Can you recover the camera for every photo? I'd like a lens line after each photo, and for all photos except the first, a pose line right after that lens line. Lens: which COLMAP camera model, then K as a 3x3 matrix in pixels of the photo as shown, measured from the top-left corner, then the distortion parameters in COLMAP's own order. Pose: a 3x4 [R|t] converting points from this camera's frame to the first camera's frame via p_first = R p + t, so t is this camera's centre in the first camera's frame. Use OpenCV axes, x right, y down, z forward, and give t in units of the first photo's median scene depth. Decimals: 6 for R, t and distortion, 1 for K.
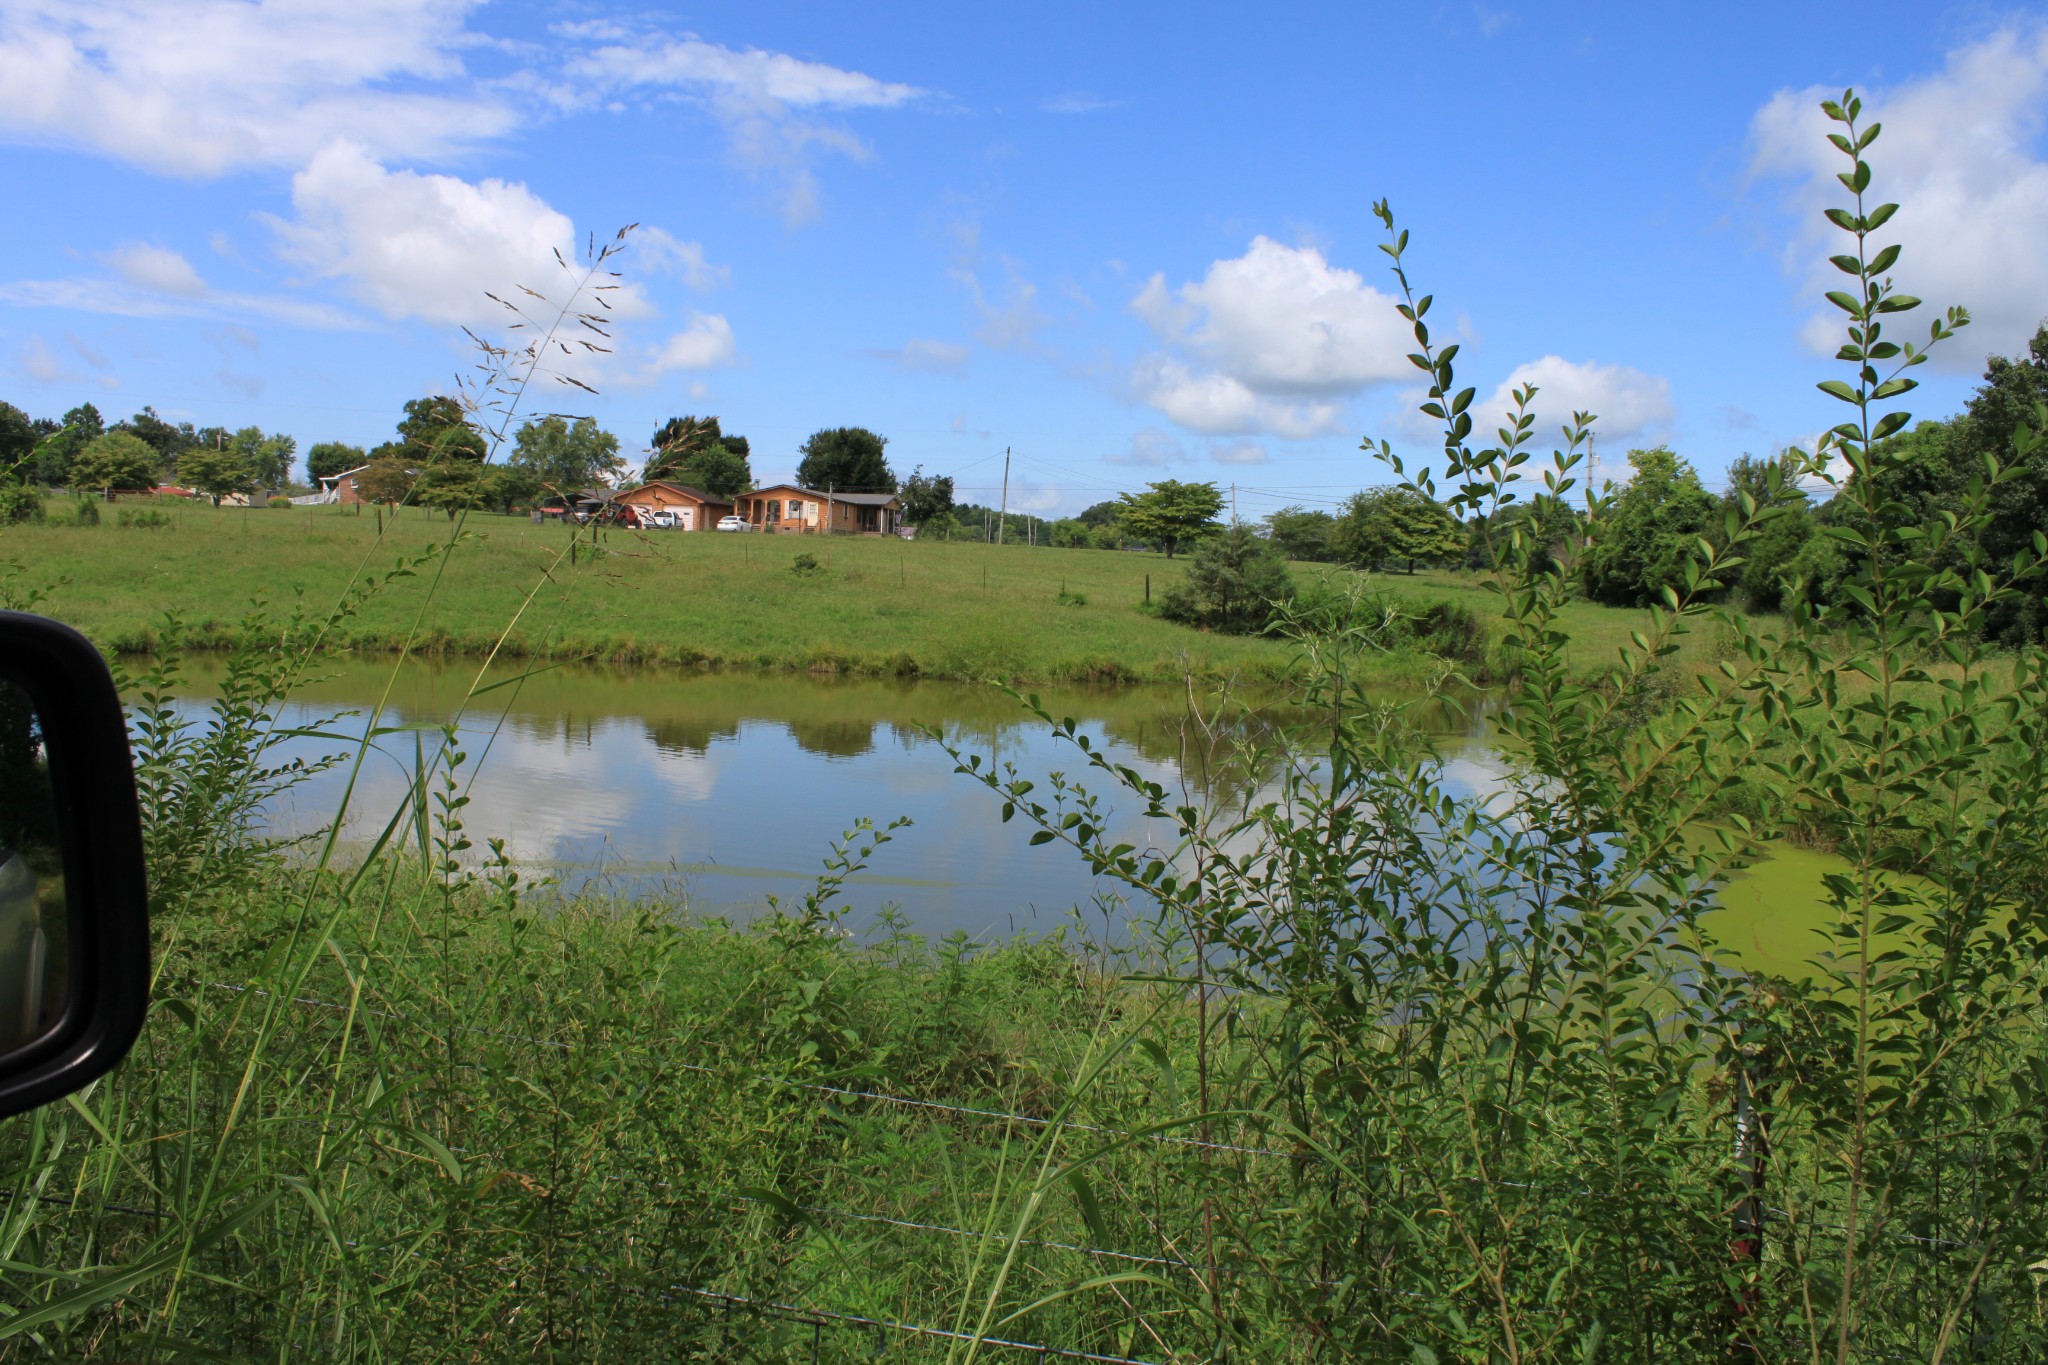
lens RADIAL K [[1678.4, 0, 1040.1], [0, 1678.4, 656.5], [0, 0, 1]] dist [-0.165331, 0.135665]
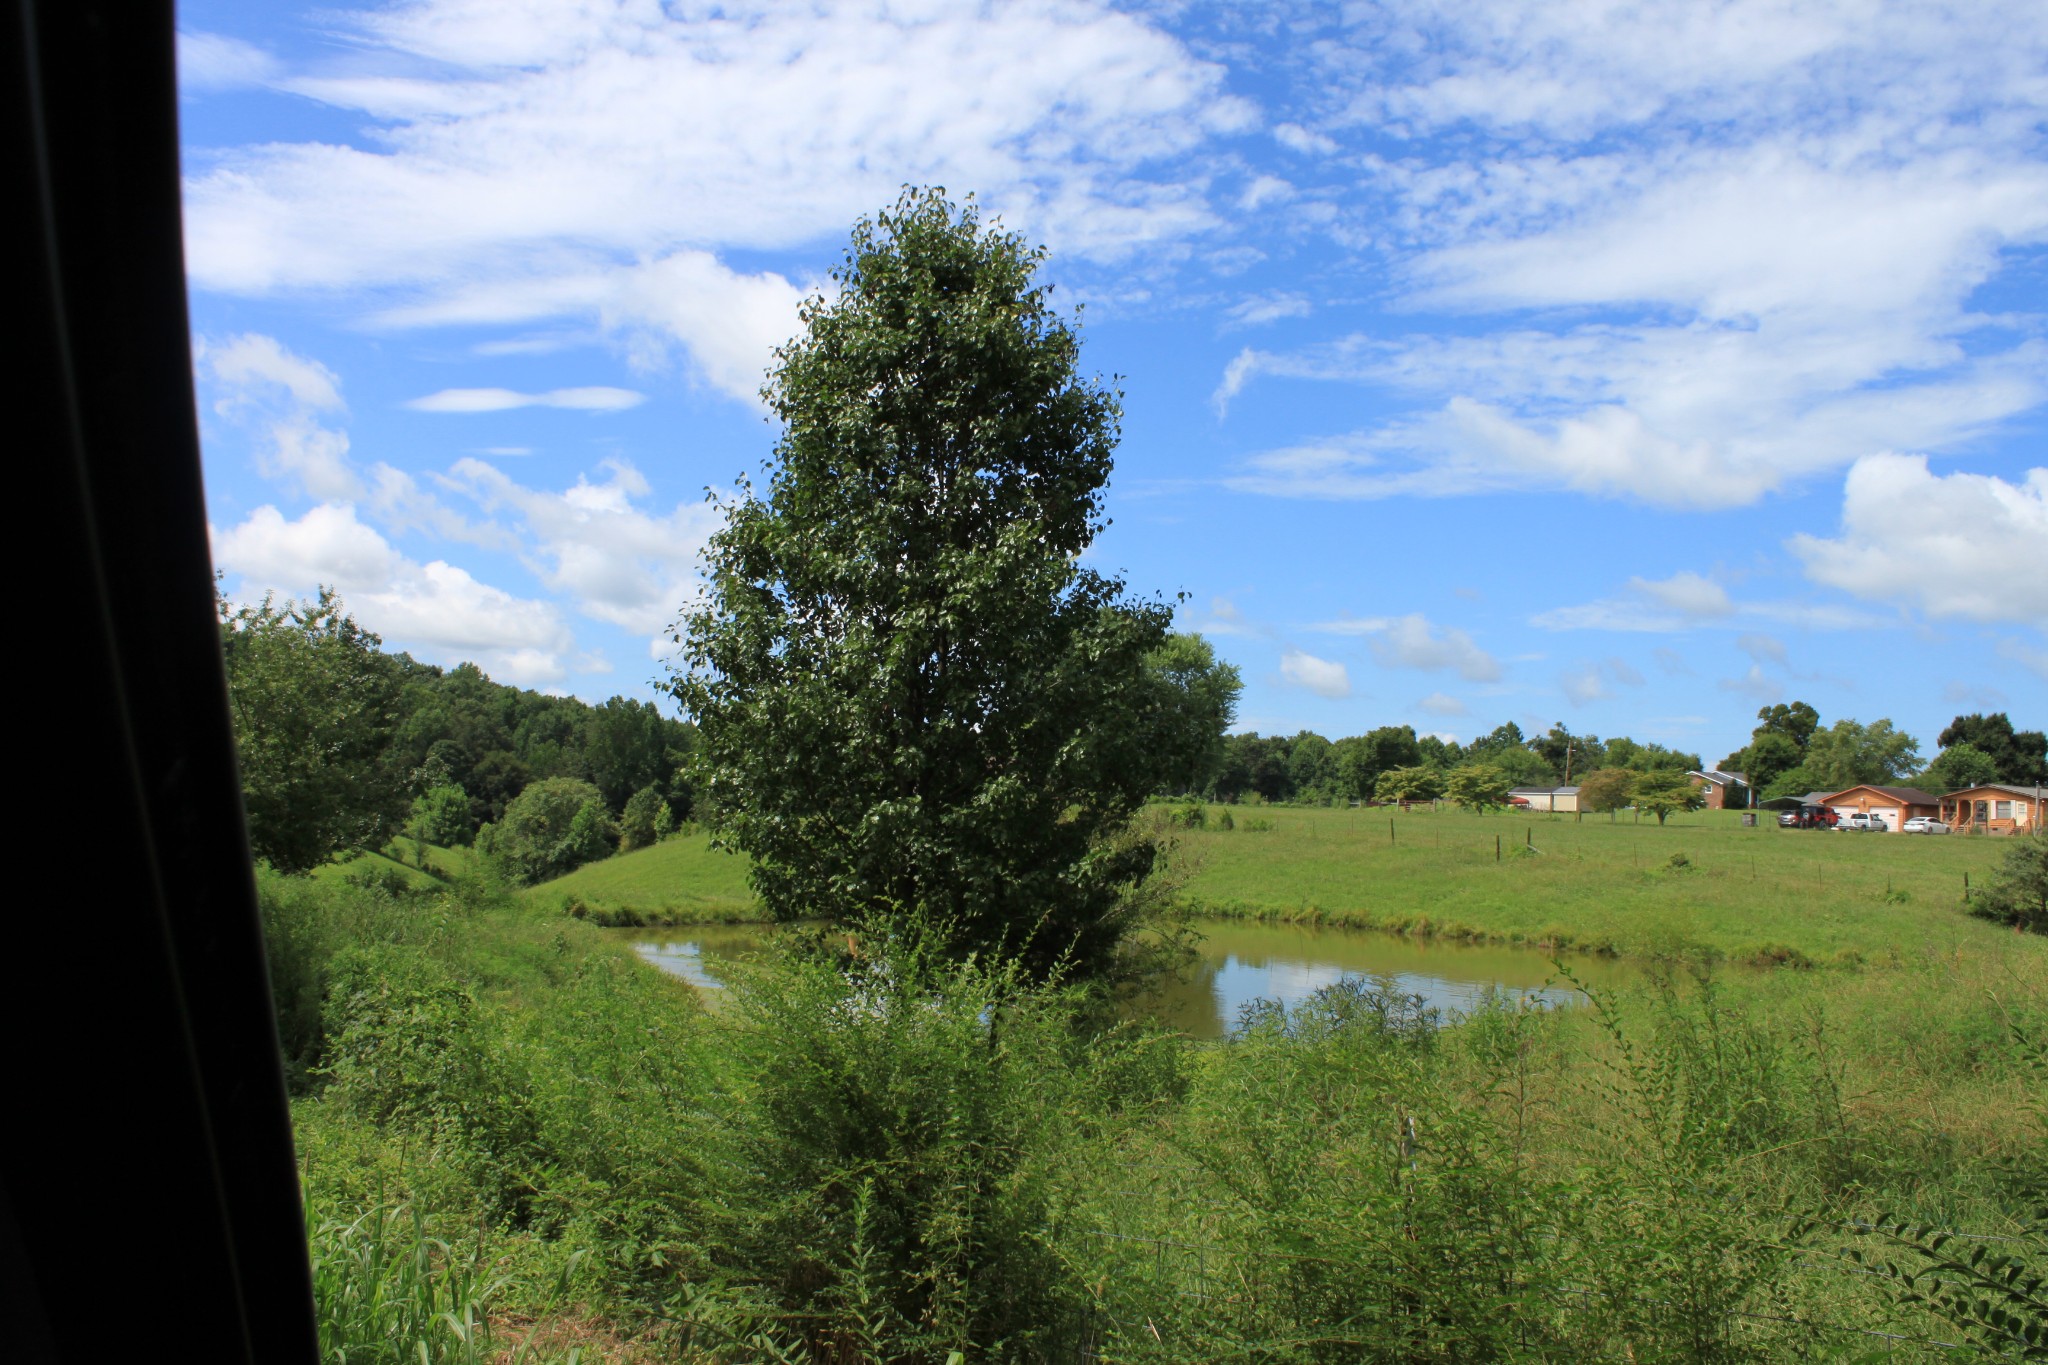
lens RADIAL K [[1678.4, 0, 1067.7], [0, 1678.4, 677.8], [0, 0, 1]] dist [-0.165331, 0.135665]
pose [[0.655878, -0.073441, -0.751286, 0.113113], [-0.055158, 0.987933, -0.144728, 0.001617], [0.752849, 0.136363, 0.643913, -0.017233]]
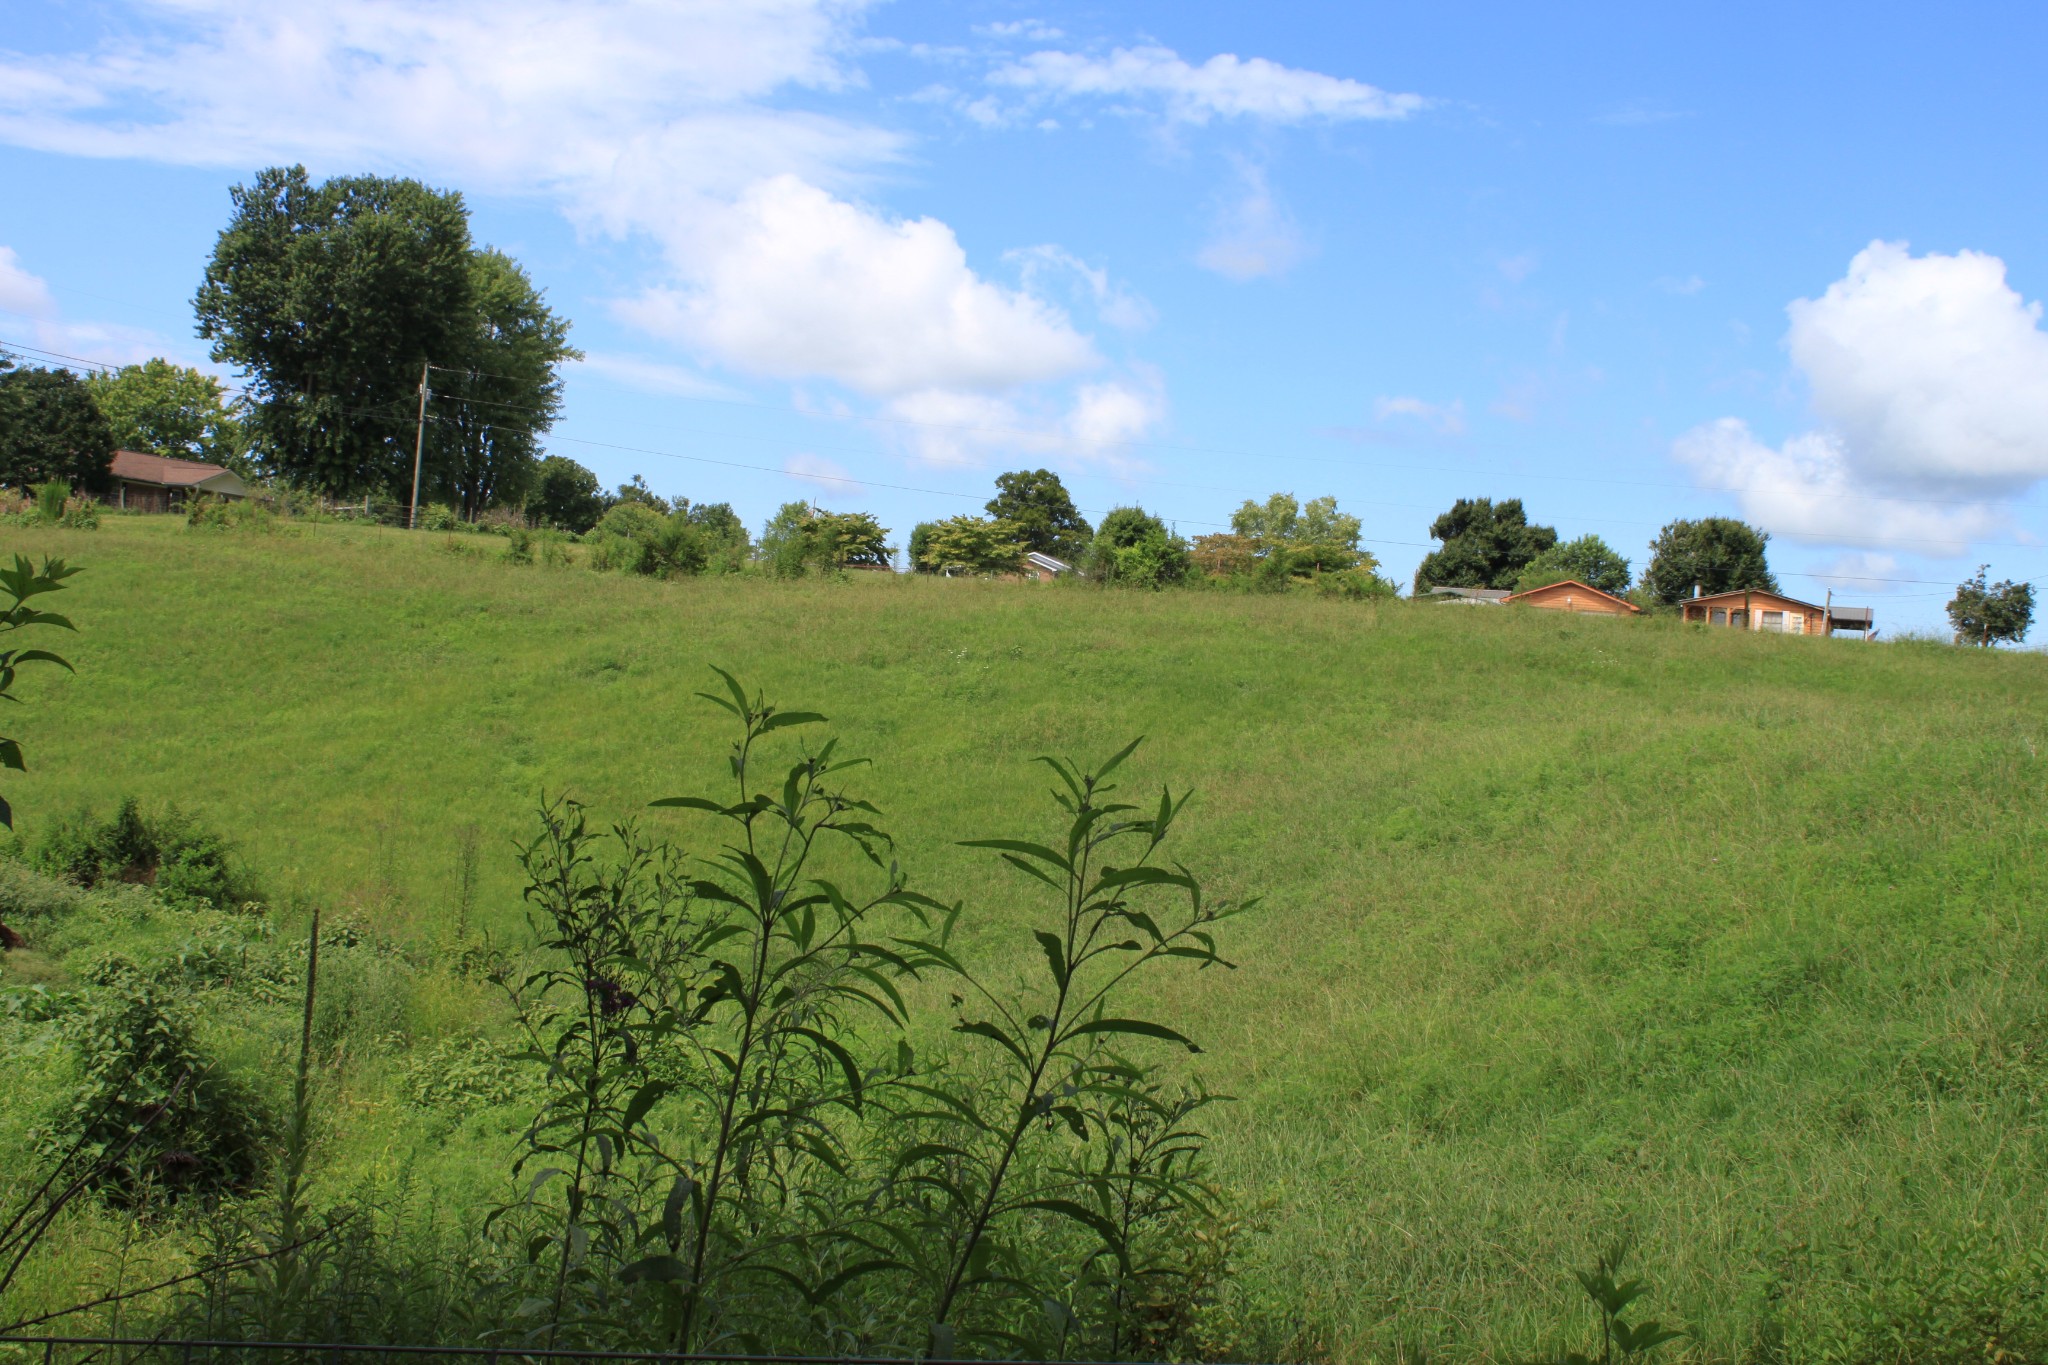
lens RADIAL K [[2155.1, 0, 1034.5], [0, 2155.1, 679.2], [0, 0, 1]] dist [-0.074425, 0.000000]
pose [[0.970027, 0.034466, -0.240541, -0.125059], [-0.050742, 0.996798, -0.061799, 0.005153], [0.237641, 0.072152, 0.968670, 0.013002]]
